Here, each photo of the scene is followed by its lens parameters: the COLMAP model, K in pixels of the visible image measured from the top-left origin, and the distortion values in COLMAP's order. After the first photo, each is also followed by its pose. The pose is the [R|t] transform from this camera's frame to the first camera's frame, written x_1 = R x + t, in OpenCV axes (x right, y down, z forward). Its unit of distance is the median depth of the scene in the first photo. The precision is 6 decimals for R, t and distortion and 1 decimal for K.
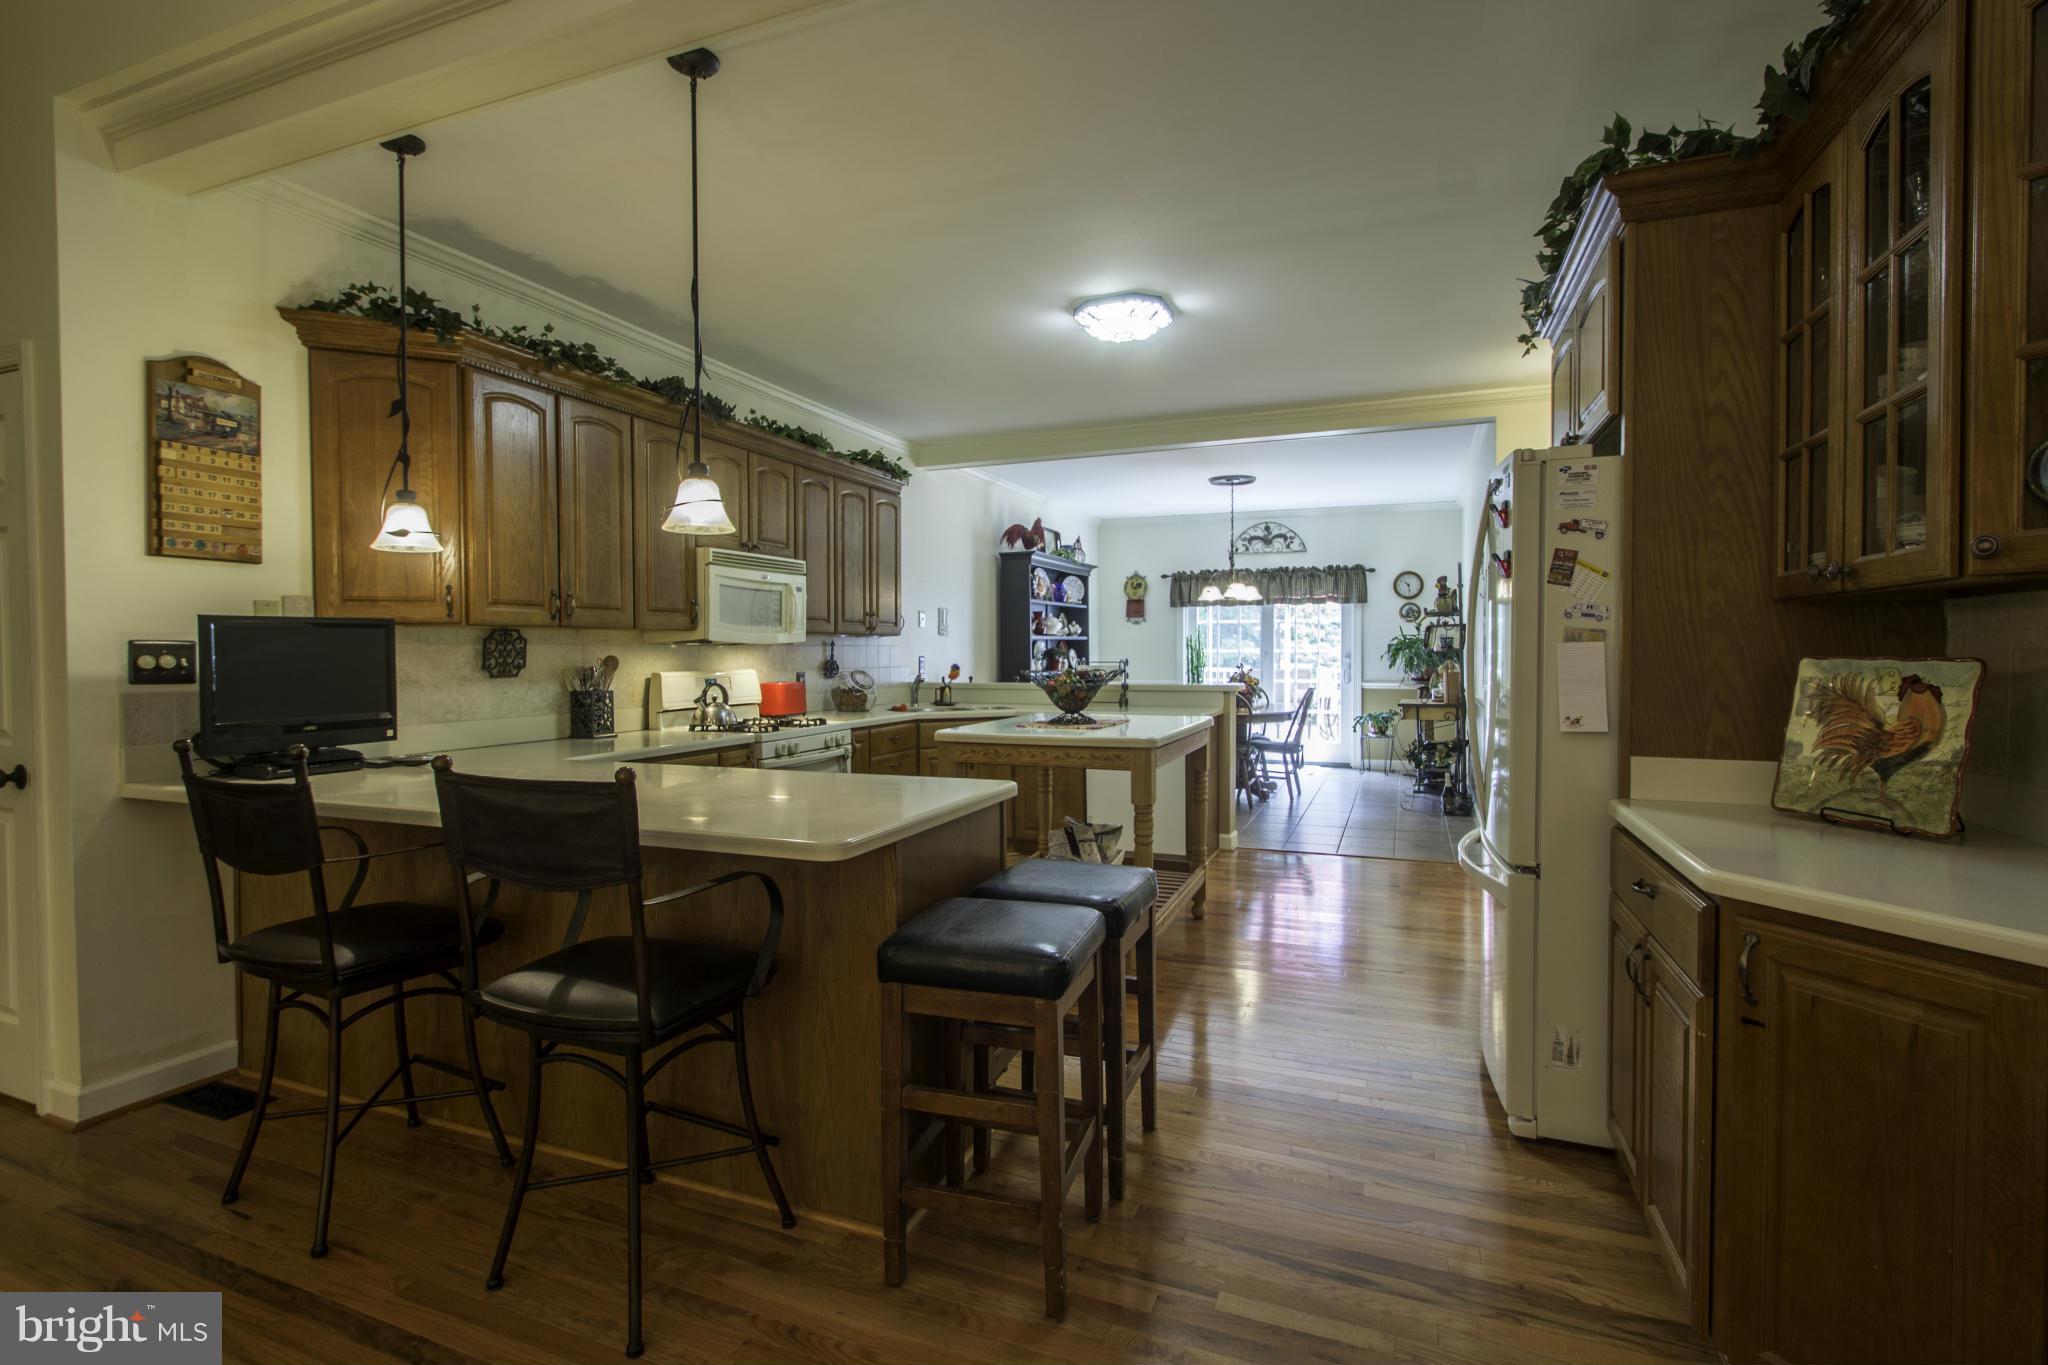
lens RADIAL K [[941.3, 0, 1033.2], [0, 941.3, 672.9], [0, 0, 1]] dist [-0.000694, -0.000068]
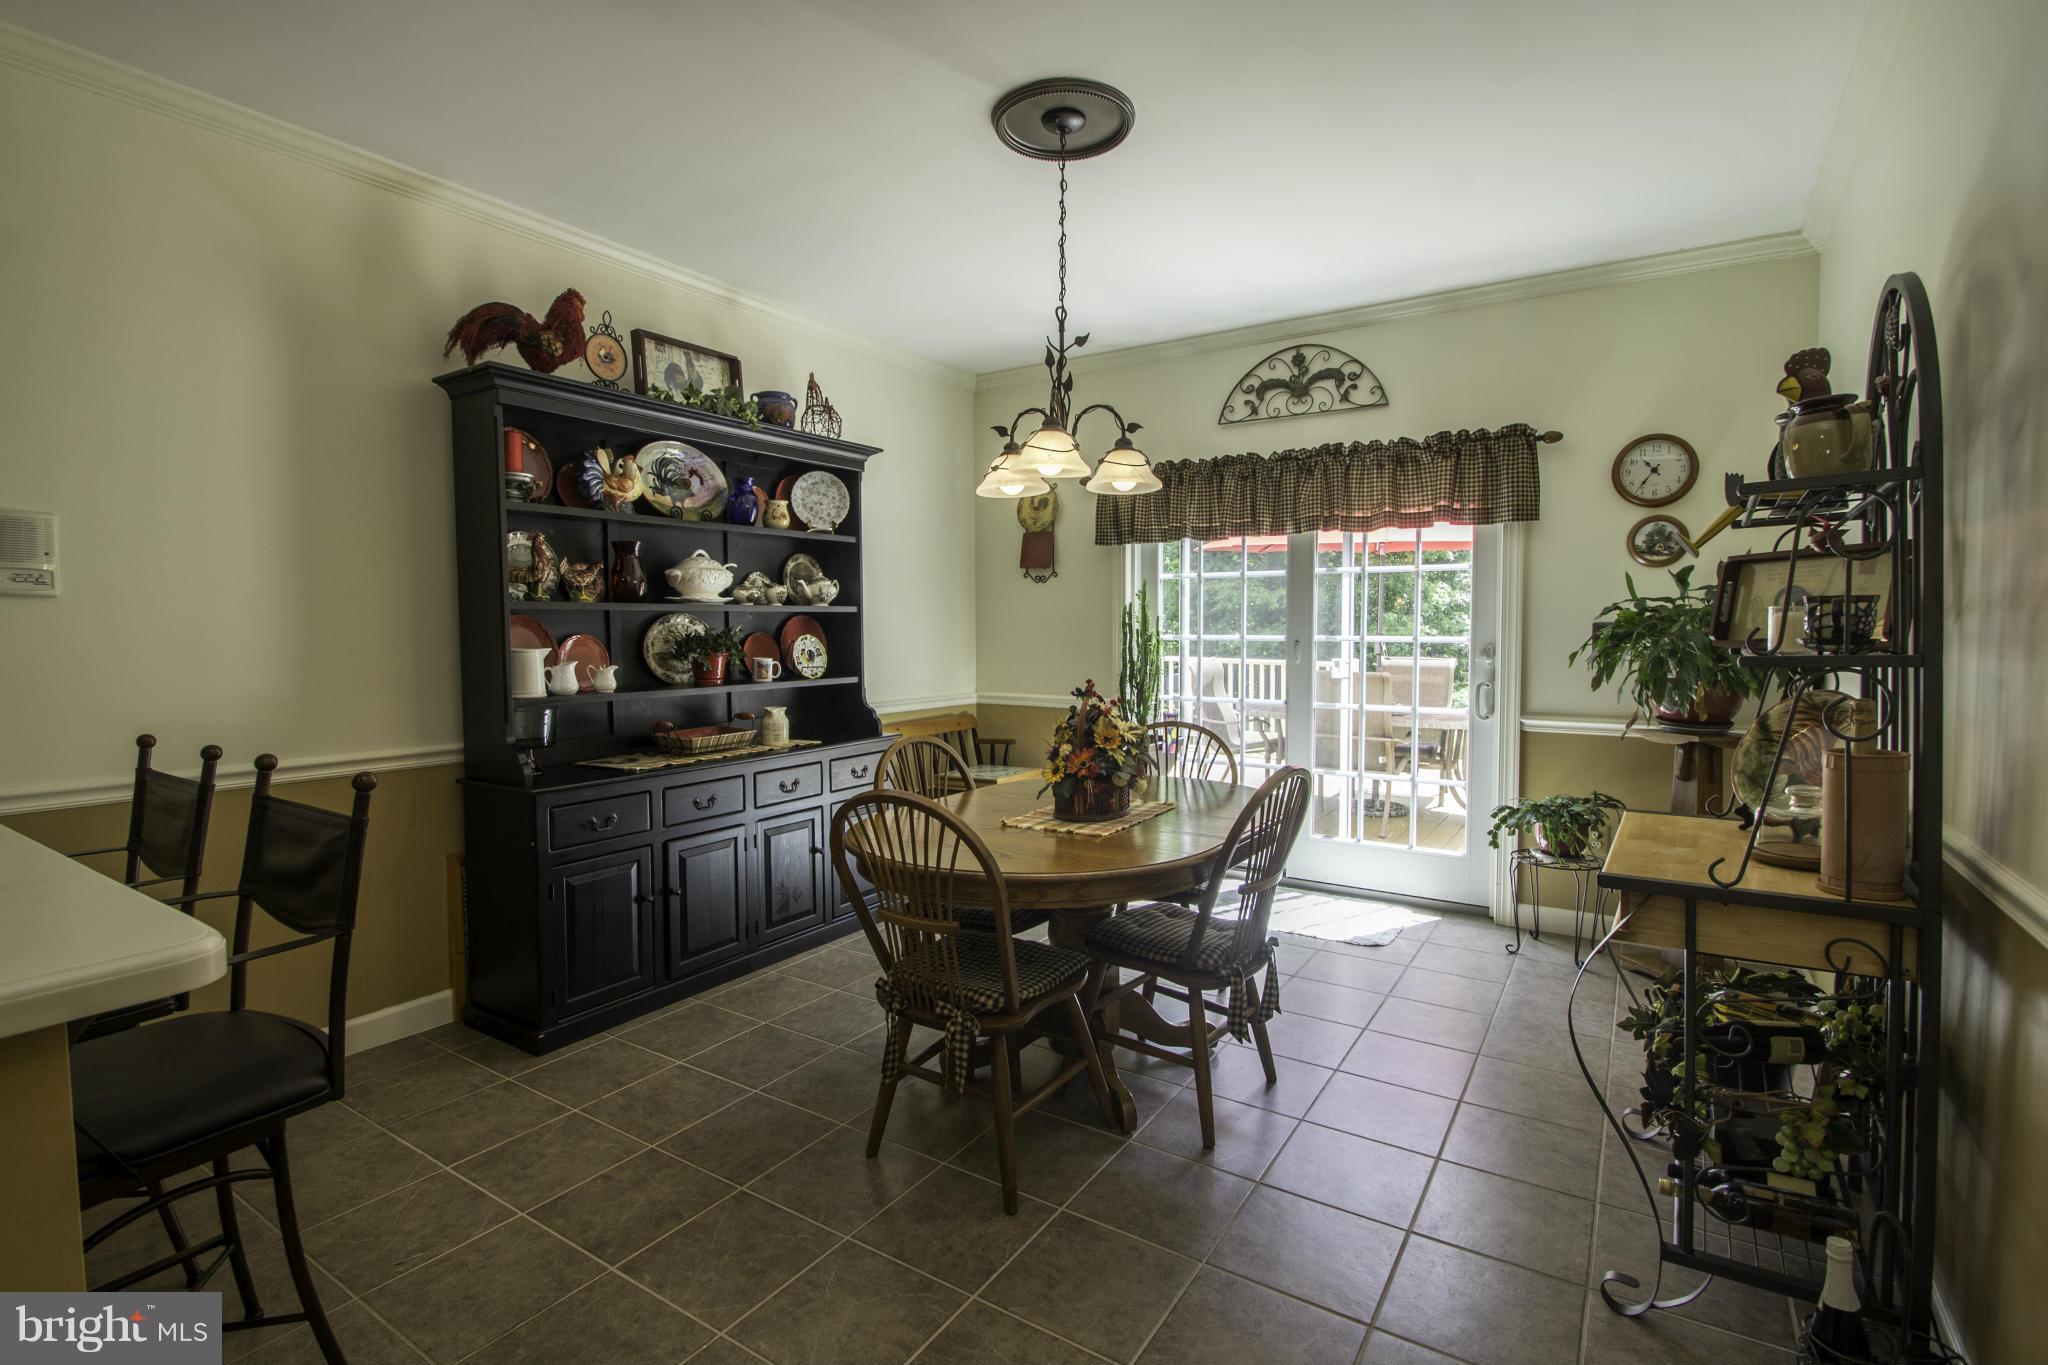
lens RADIAL K [[941.3, 0, 1011.6], [0, 941.3, 672.9], [0, 0, 1]] dist [-0.000694, -0.000068]
pose [[0.976769, 0.011859, -0.213966, 0.220052], [-0.007447, 0.999743, 0.021416, -0.015726], [0.214165, -0.019325, 0.976606, 0.553882]]
